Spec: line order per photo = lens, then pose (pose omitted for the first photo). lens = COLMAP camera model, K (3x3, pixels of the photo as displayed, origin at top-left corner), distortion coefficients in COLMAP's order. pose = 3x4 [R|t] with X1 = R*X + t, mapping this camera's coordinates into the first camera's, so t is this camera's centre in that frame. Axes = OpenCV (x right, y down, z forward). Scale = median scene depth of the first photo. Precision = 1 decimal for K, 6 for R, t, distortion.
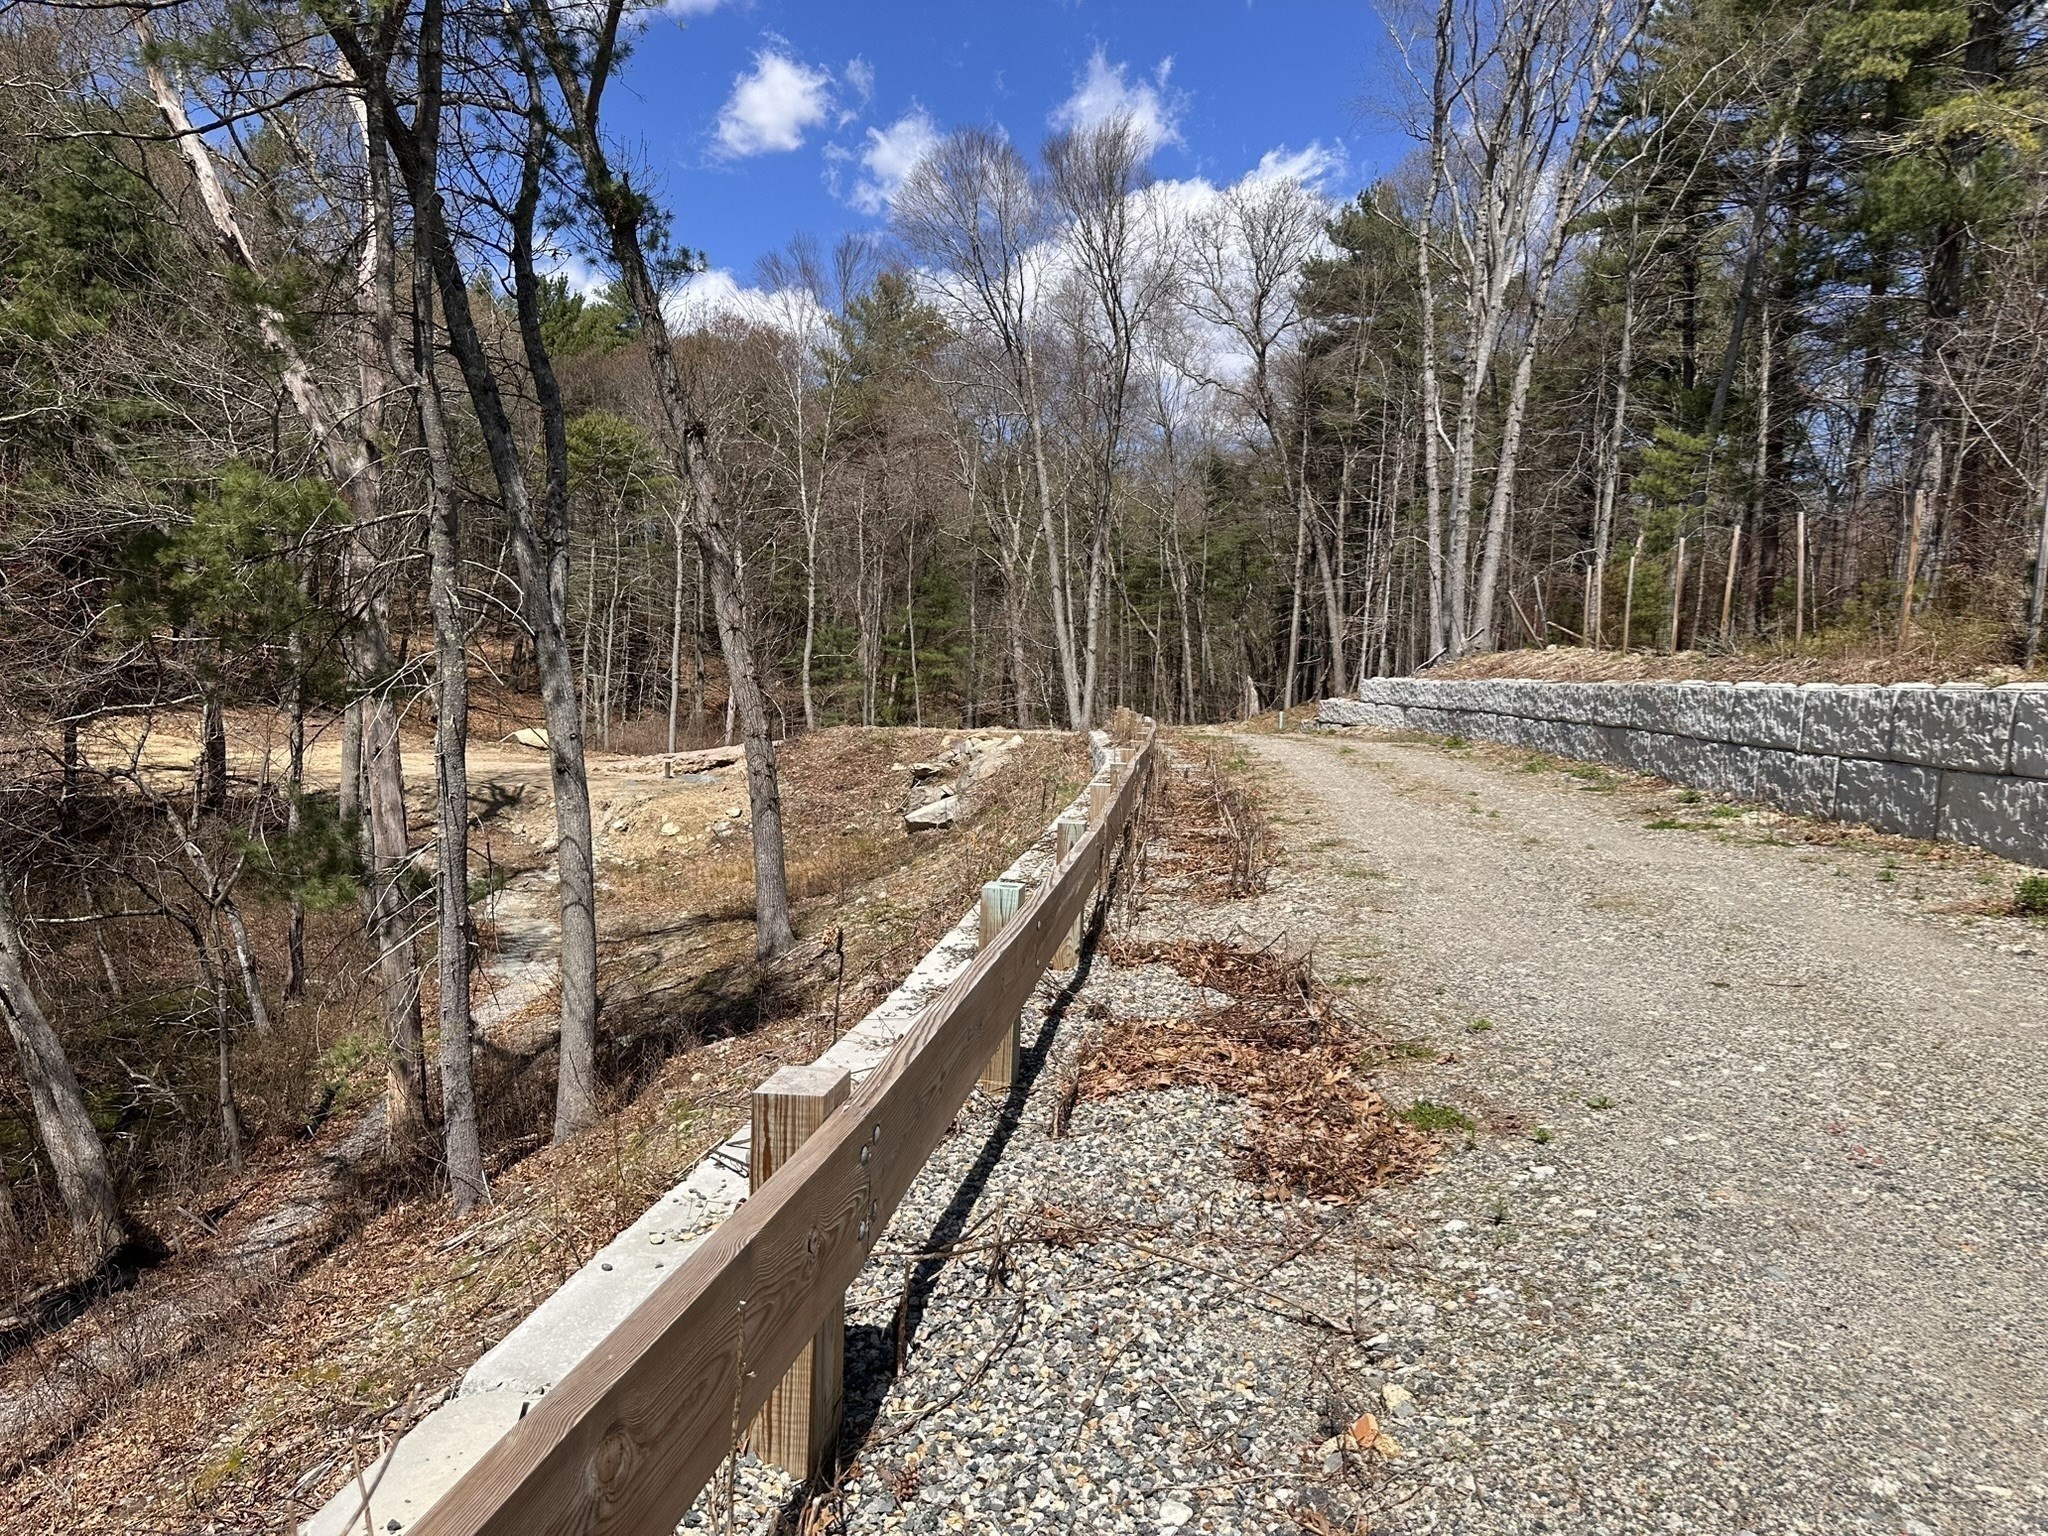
lens RADIAL K [[1455.7, 0, 1024.0], [0, 1455.7, 768.0], [0, 0, 1]] dist [0.115598, -0.133225]
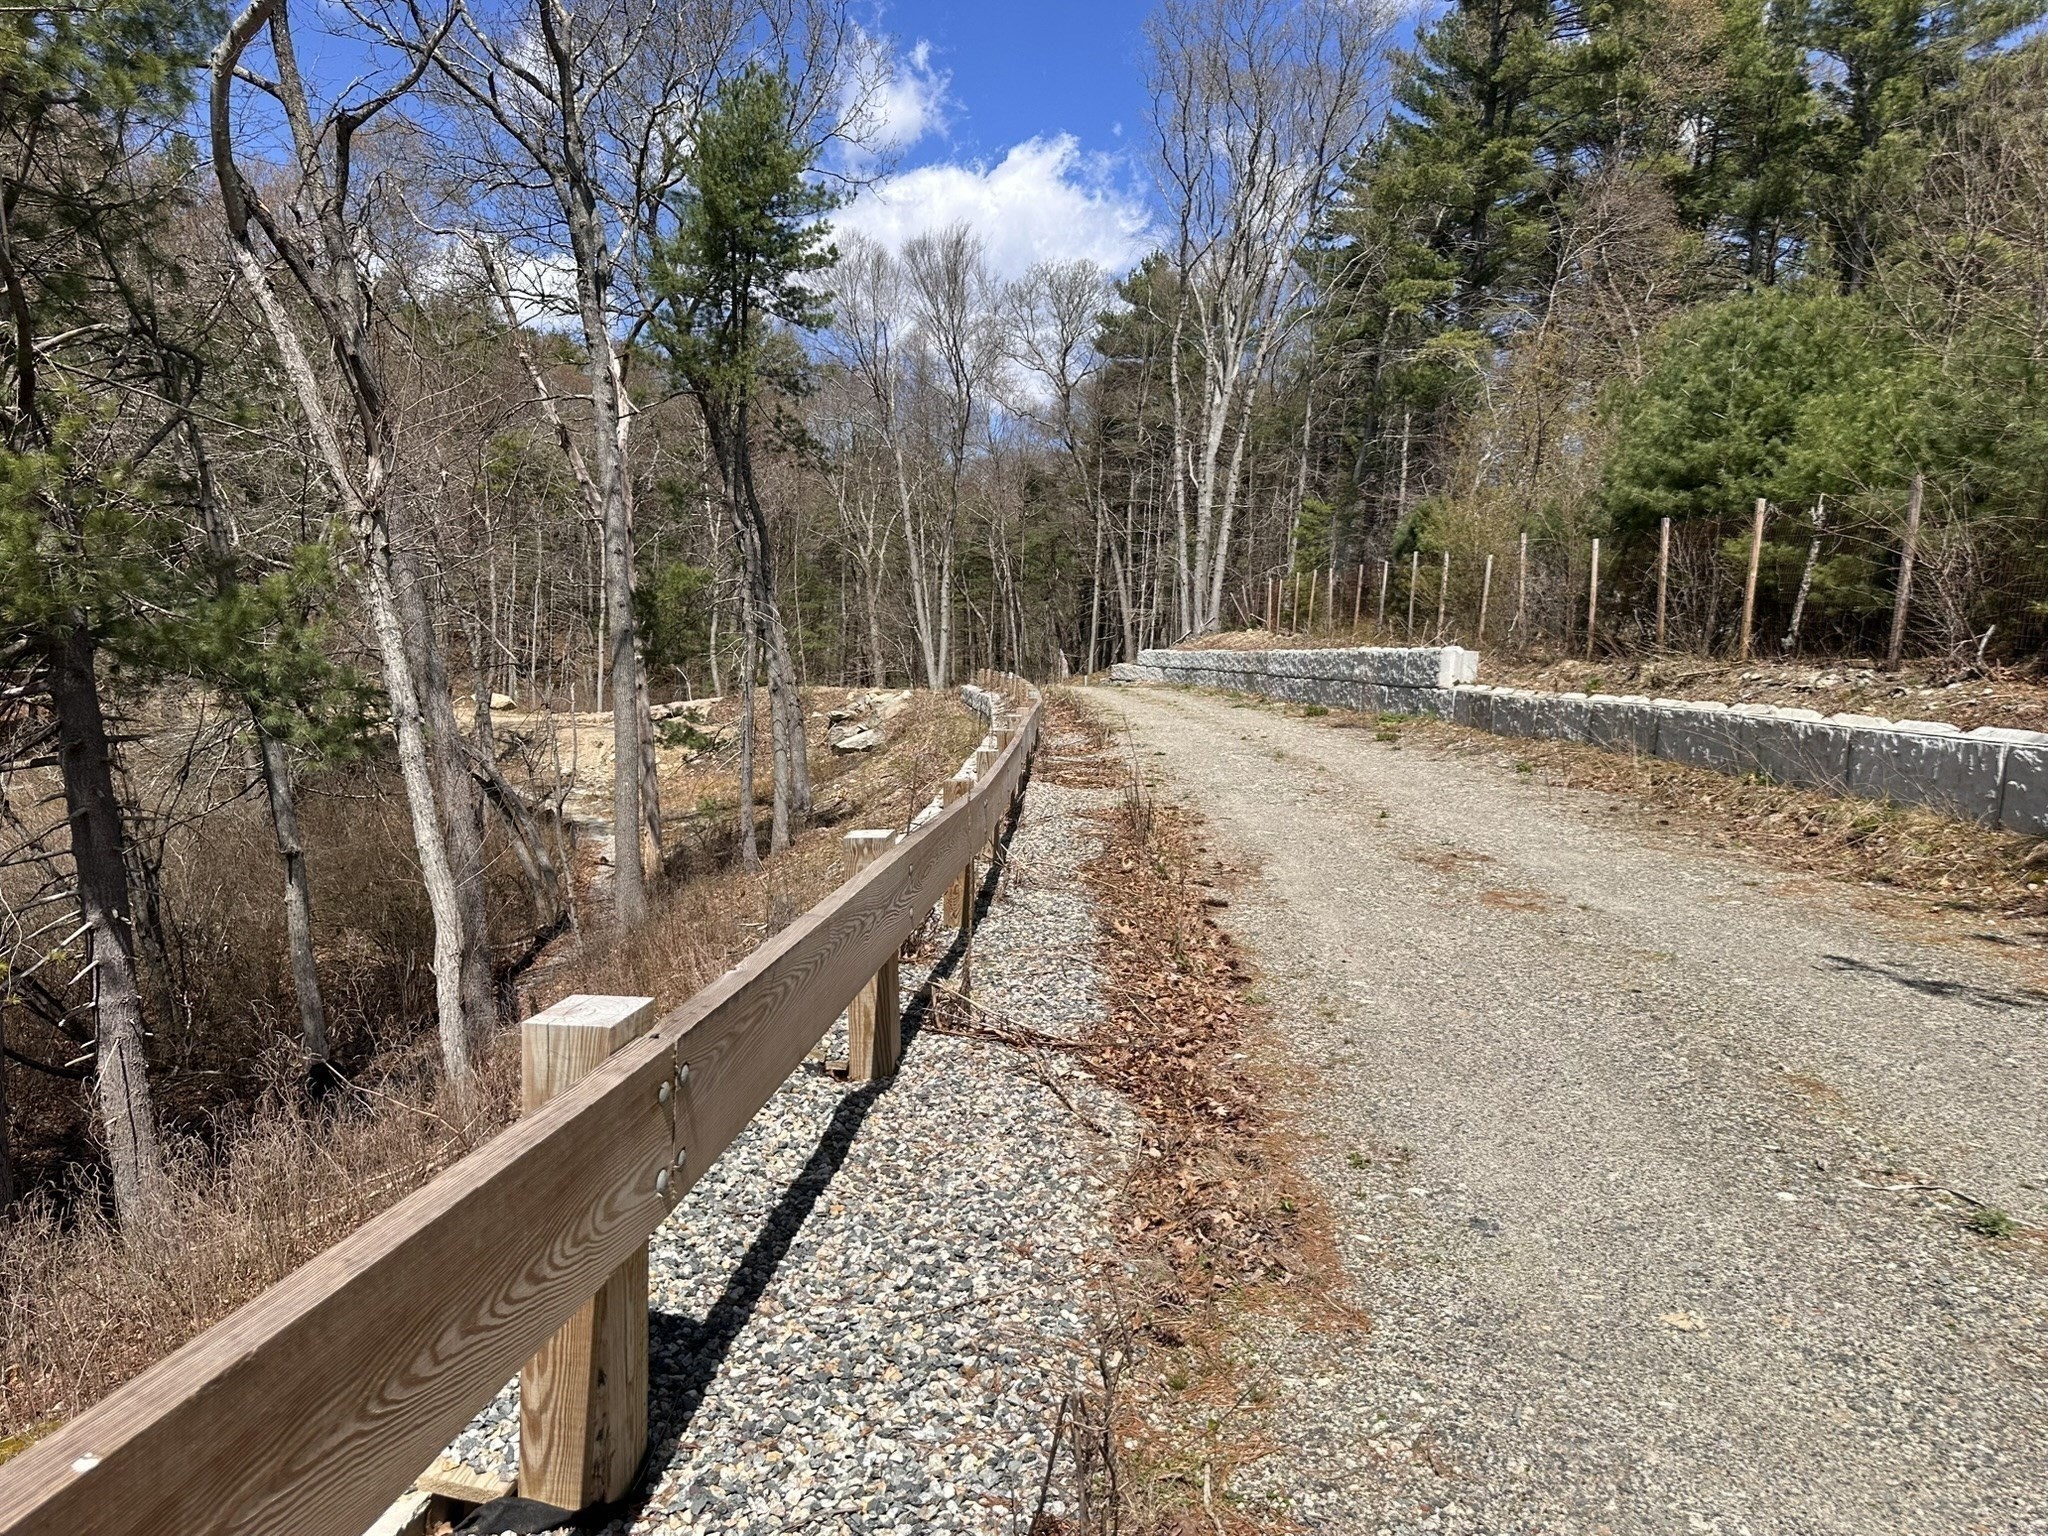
lens RADIAL K [[1455.7, 0, 1024.0], [0, 1455.7, 768.0], [0, 0, 1]] dist [0.115598, -0.133225]
pose [[0.991020, -0.014021, 0.132974, -0.072669], [0.011553, 0.999747, 0.019317, 0.024632], [-0.133211, -0.017607, 0.990931, -0.388741]]
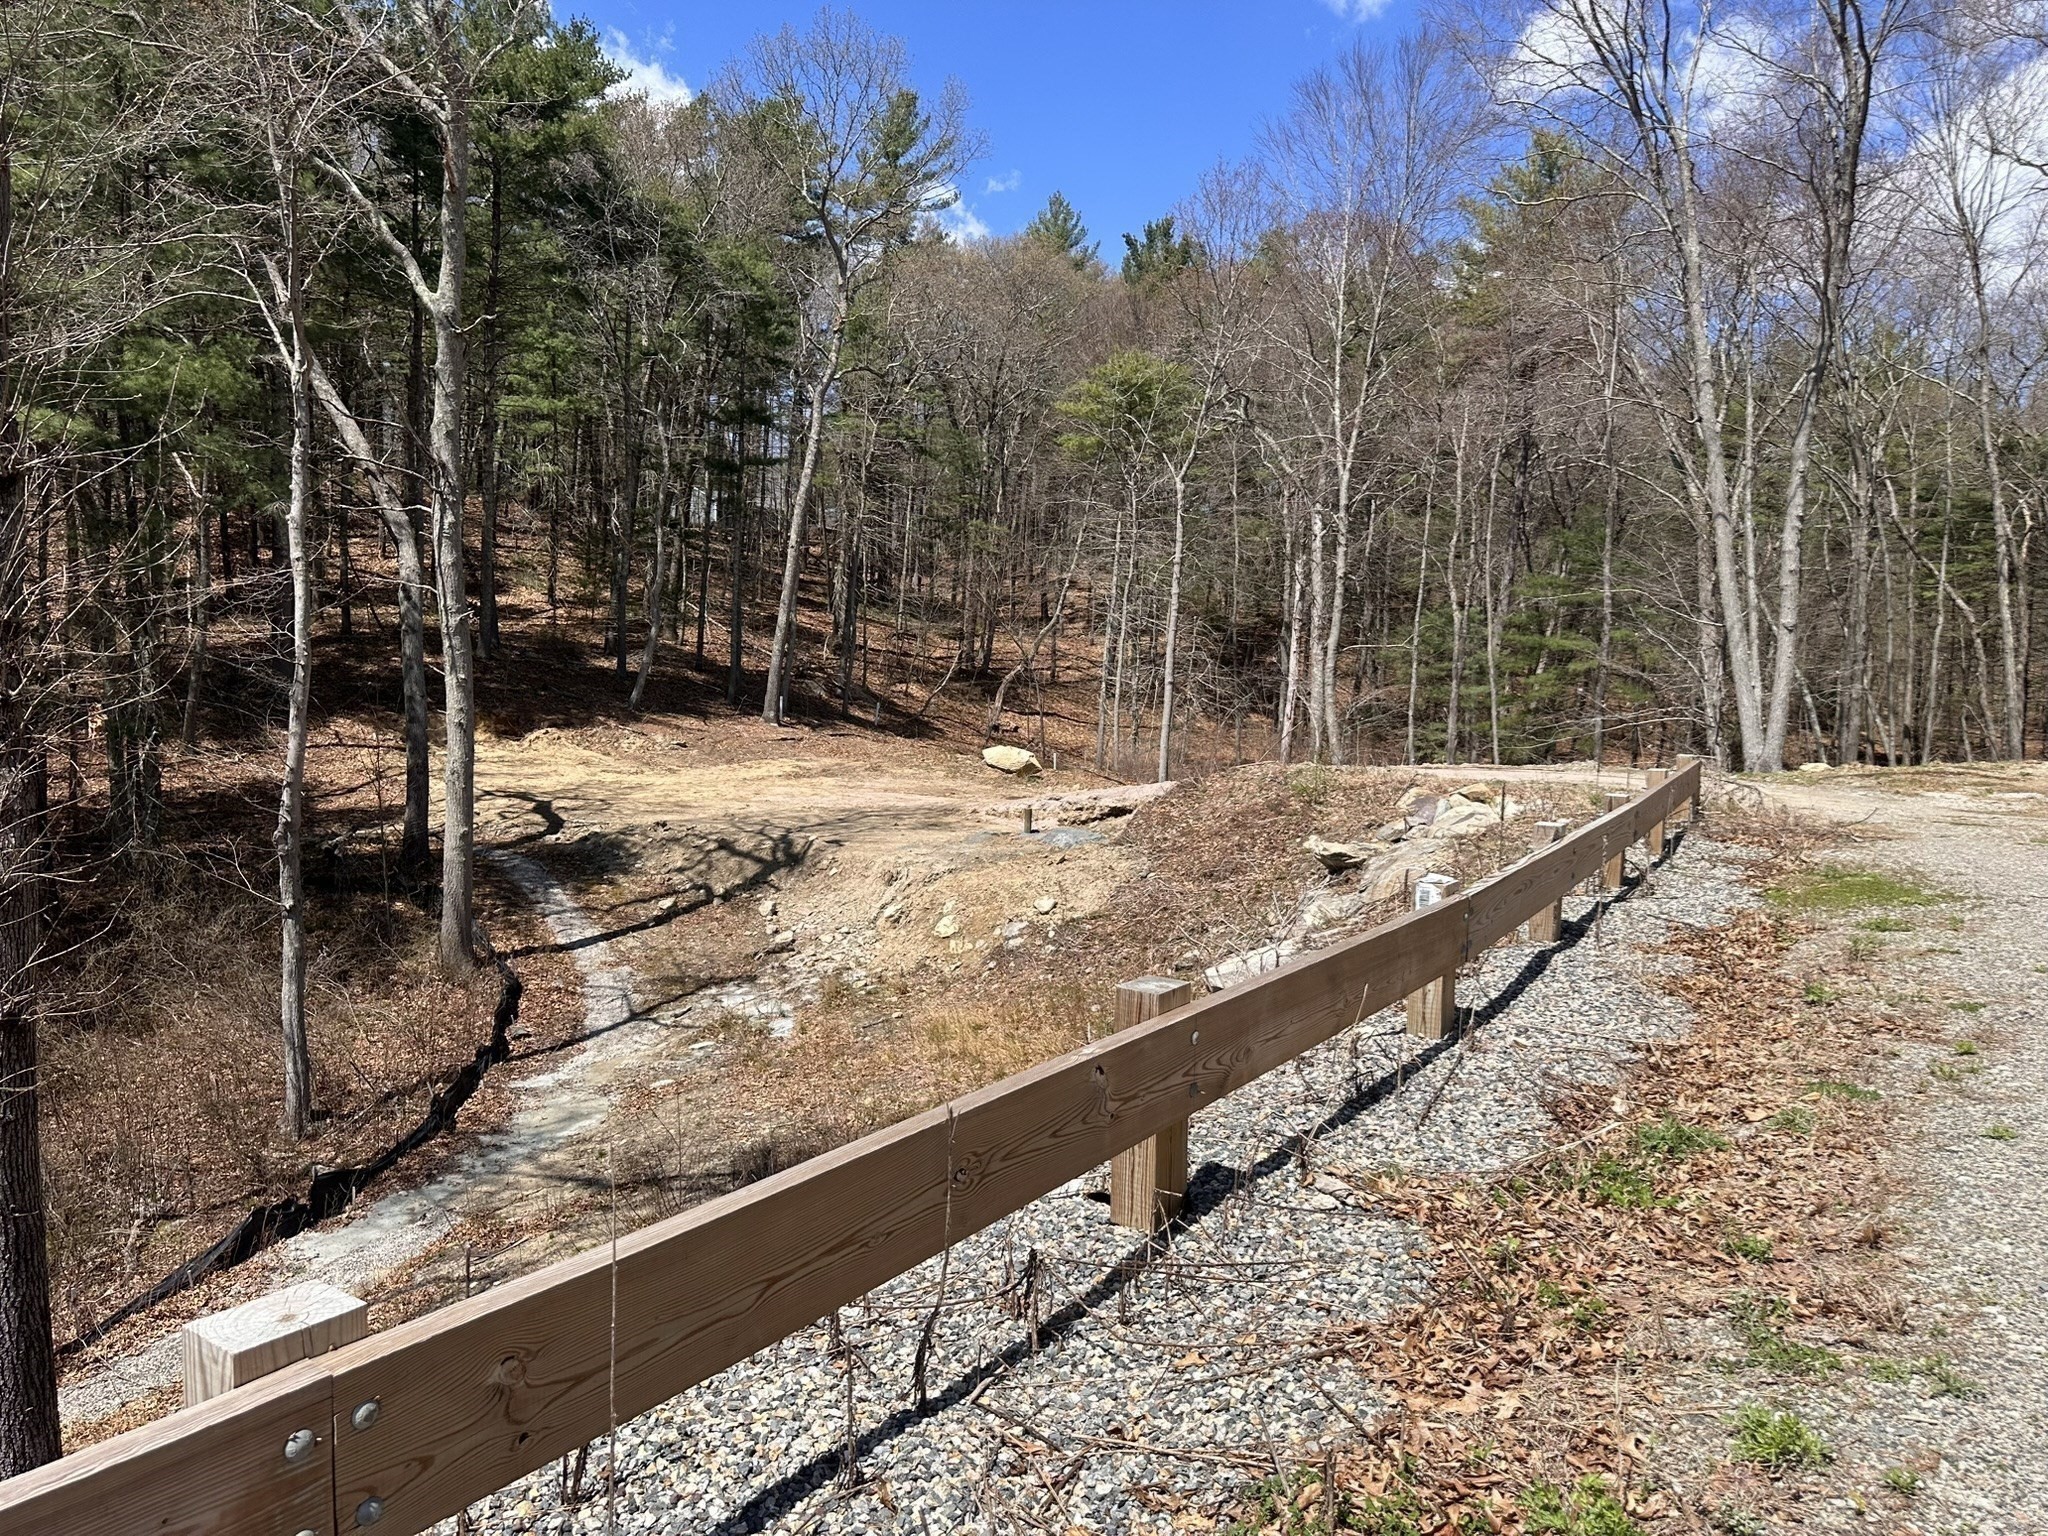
lens RADIAL K [[1455.7, 0, 1024.0], [0, 1455.7, 768.0], [0, 0, 1]] dist [0.115598, -0.133225]
pose [[0.877487, 0.024047, -0.478996, 0.079211], [-0.022929, 0.999704, 0.008184, -0.029881], [0.479051, 0.003801, 0.877779, 0.438097]]
